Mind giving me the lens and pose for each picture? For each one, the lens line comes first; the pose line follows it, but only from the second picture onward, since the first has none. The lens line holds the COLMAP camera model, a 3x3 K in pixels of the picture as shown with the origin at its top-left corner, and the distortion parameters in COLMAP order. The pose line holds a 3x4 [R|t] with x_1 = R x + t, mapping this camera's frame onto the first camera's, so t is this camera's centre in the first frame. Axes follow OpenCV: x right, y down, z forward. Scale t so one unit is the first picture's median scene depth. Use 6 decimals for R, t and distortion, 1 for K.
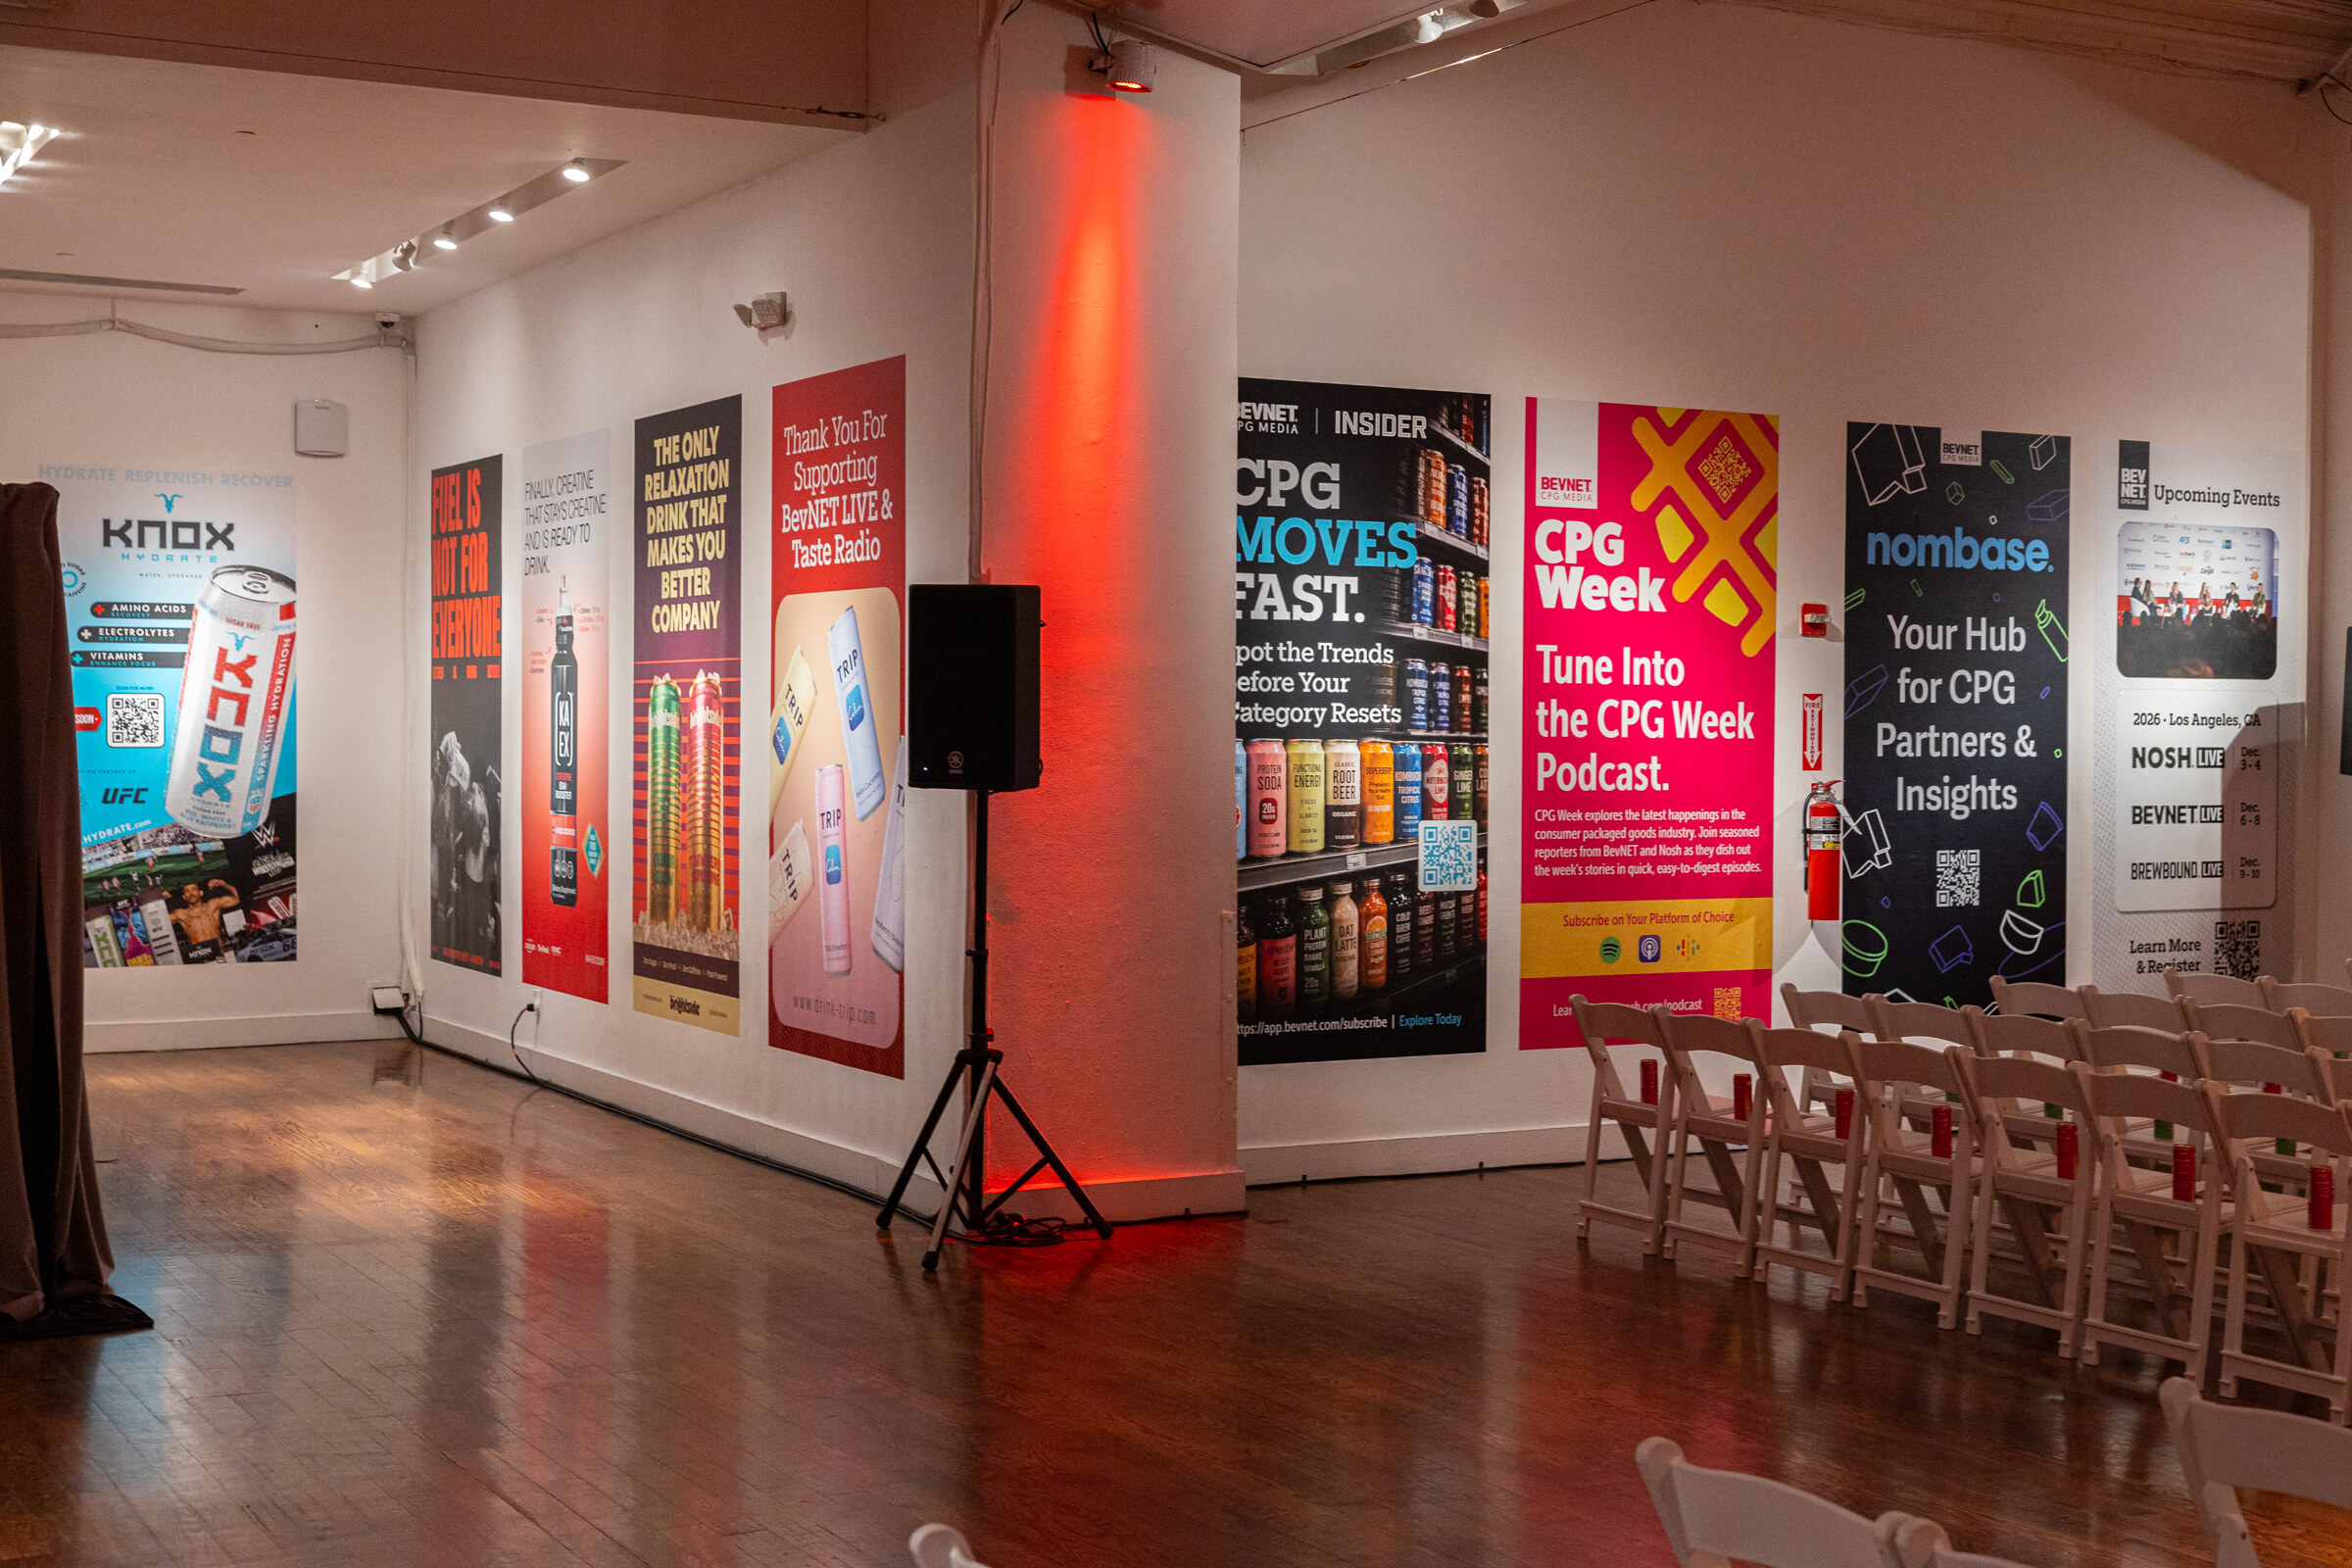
lens RADIAL K [[3115.2, 0, 1176.0], [0, 3115.2, 784.0], [0, 0, 1]] dist [-0.010987, -0.004231]
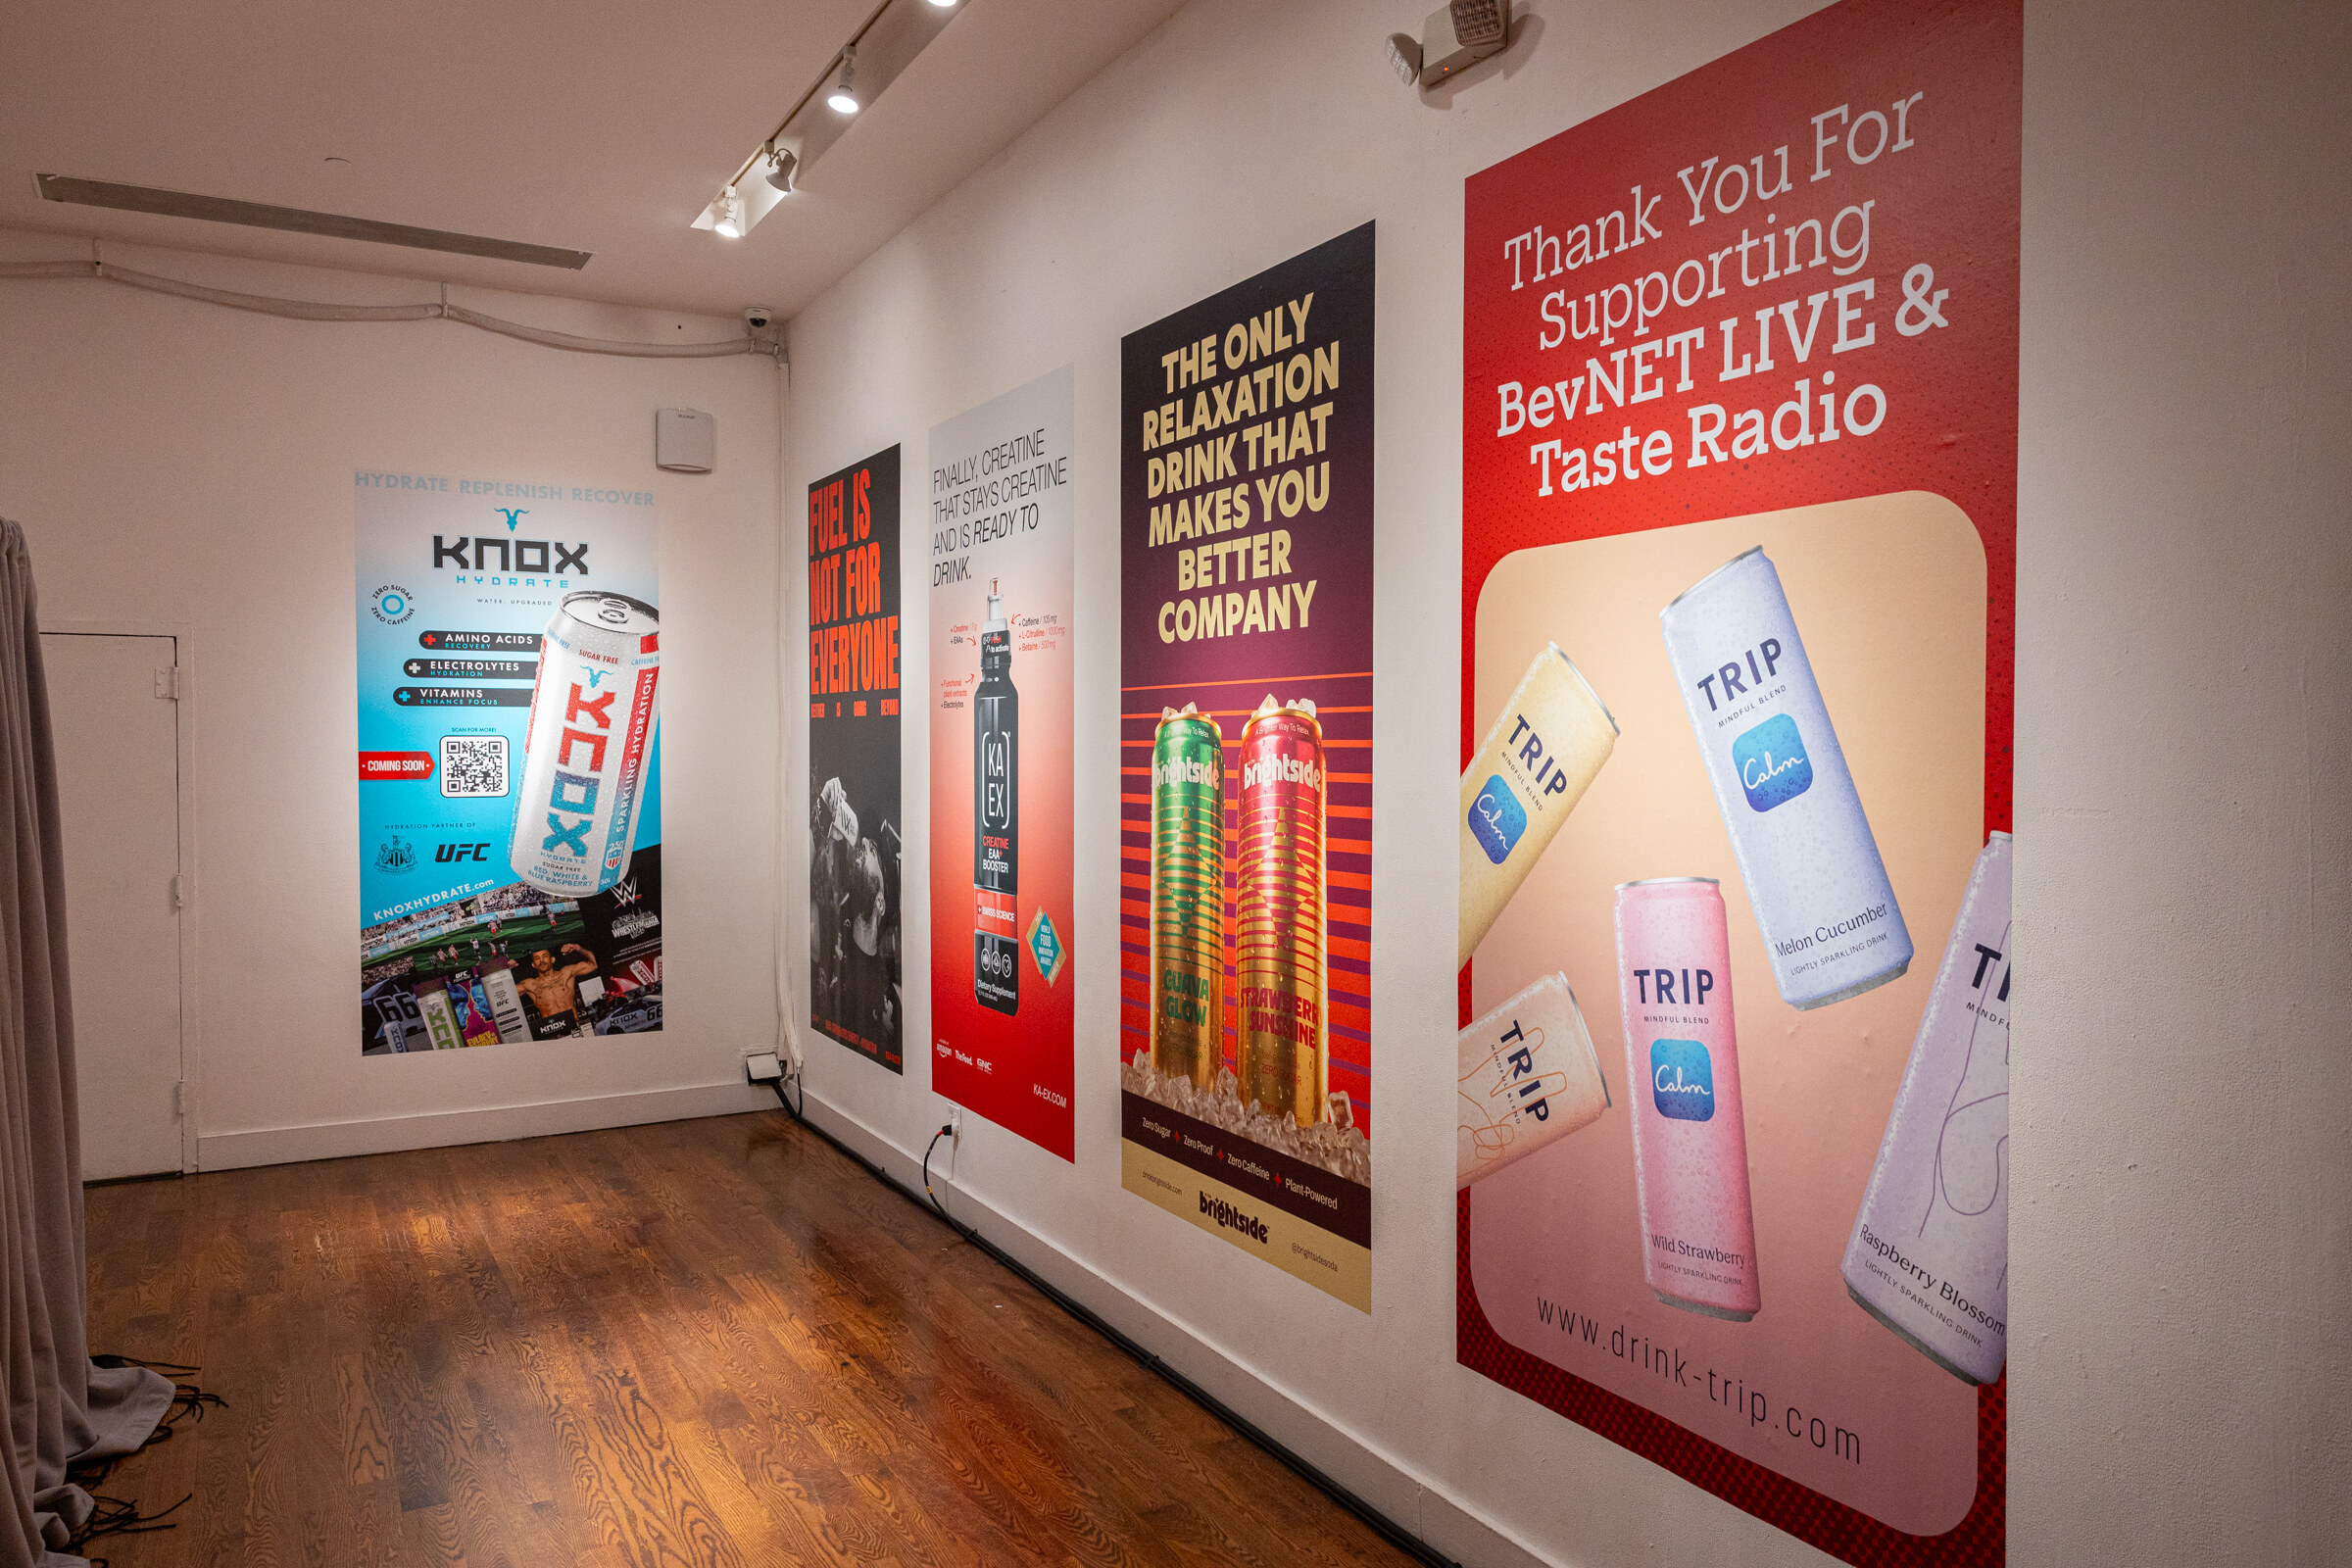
lens RADIAL K [[1670.2, 0, 1176.0], [0, 1670.2, 784.0], [0, 0, 1]] dist [-0.008957, 0.000470]
pose [[0.999983, -0.005847, 0.000808, -0.138139], [0.005843, 0.999976, 0.003825, -0.016292], [-0.000830, -0.003820, 0.999992, 0.534016]]
